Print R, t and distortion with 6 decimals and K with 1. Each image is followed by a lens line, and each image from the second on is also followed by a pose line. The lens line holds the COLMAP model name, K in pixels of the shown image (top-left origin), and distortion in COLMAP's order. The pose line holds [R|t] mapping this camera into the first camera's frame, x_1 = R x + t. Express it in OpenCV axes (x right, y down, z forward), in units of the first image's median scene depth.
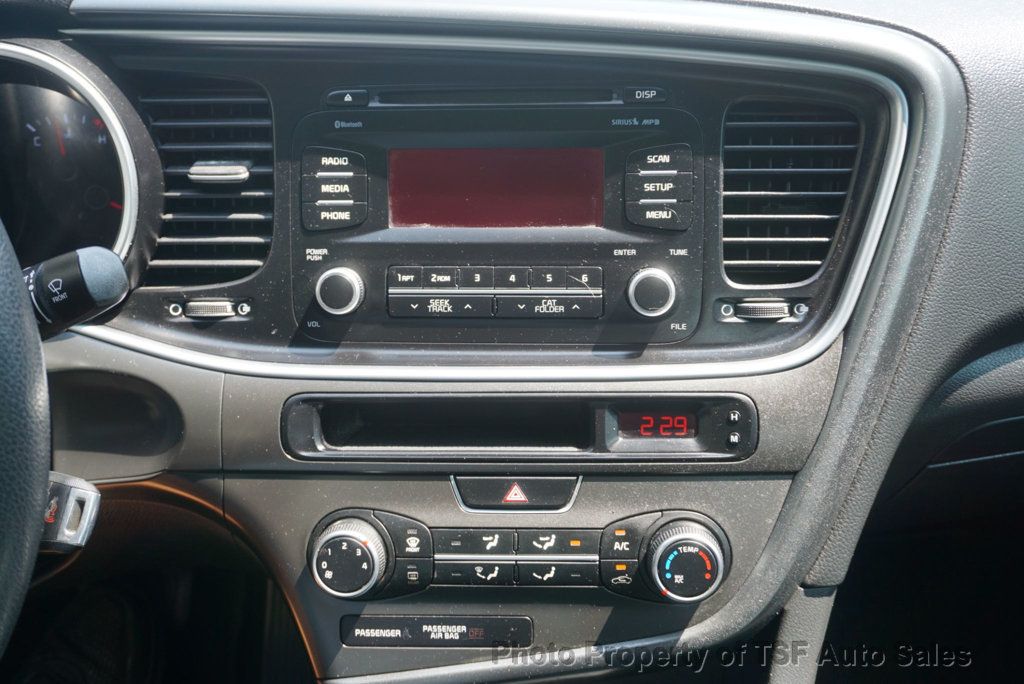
lens RADIAL K [[1021.3, 0, 512.0], [0, 1021.3, 342.0], [0, 0, 1]] dist [0.001507, -0.002712]
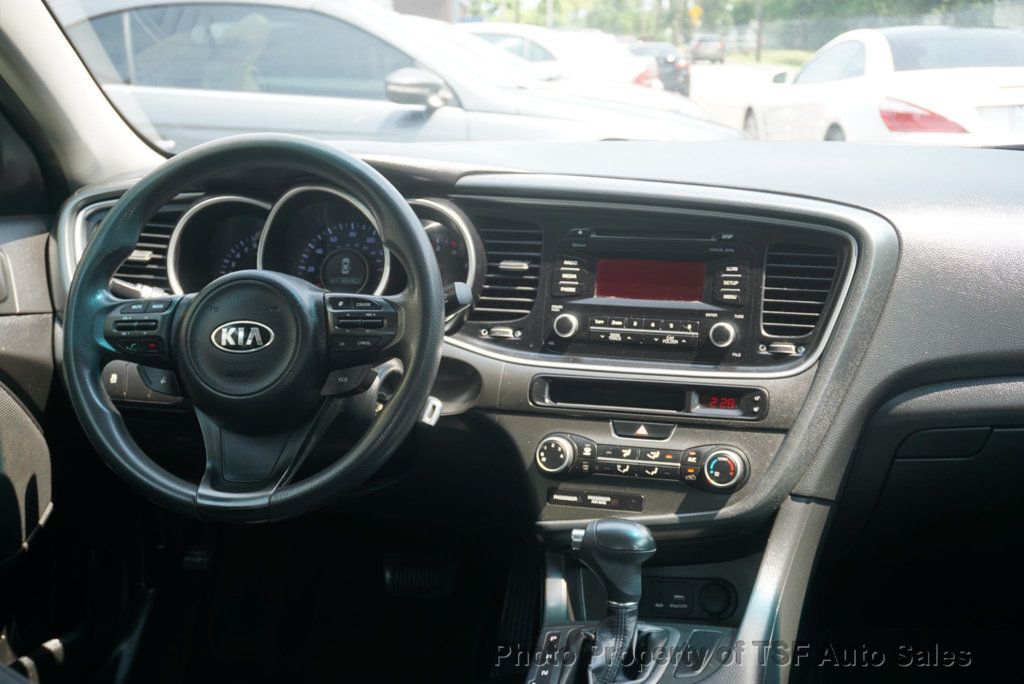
lens RADIAL K [[1300.5, 0, 512.0], [0, 1300.5, 342.0], [0, 0, 1]] dist [-0.017756, -0.016116]
pose [[0.962699, 0.065236, -0.262592, 0.398333], [-0.116549, 0.975830, -0.184858, 0.462968], [0.244186, 0.208568, 0.947034, -1.418022]]
